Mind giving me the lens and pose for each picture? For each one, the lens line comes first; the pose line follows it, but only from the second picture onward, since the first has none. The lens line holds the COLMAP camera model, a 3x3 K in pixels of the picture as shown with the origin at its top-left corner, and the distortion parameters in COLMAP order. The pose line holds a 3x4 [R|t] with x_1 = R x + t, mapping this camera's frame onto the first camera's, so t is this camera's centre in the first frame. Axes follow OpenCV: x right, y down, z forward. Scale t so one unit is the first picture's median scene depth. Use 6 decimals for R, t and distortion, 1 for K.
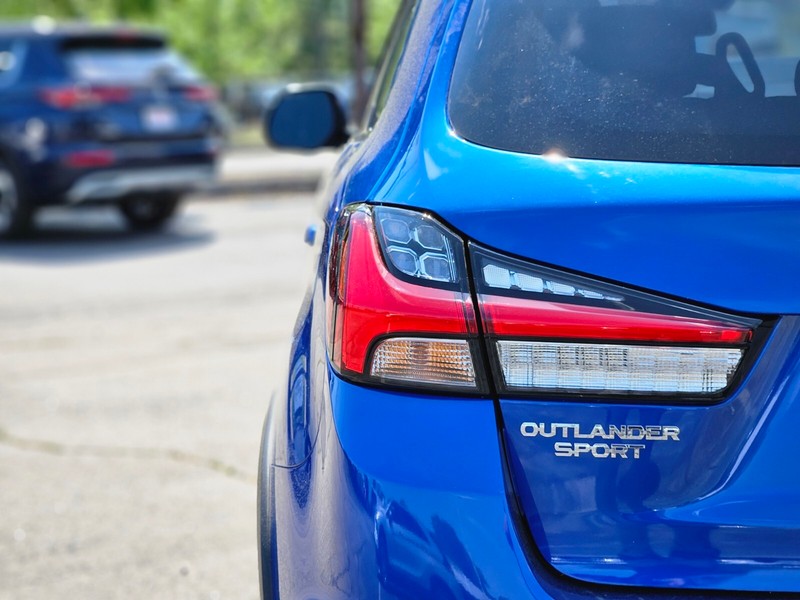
lens RADIAL K [[1639.1, 0, 369.8], [0, 1639.1, 301.4], [0, 0, 1]] dist [-0.813288, 9.359520]
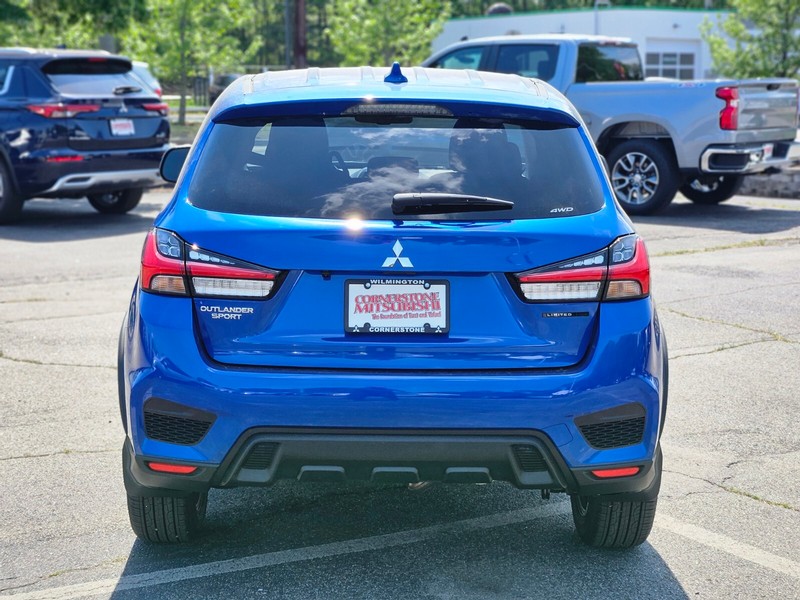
lens RADIAL K [[1639.1, 0, 369.8], [0, 1639.1, 301.4], [0, 0, 1]] dist [-0.813288, 9.359520]
pose [[0.999734, 0.019501, 0.012347, 0.350580], [-0.019643, 0.999741, 0.011479, 0.027117], [-0.012120, -0.011719, 0.999858, -1.845412]]
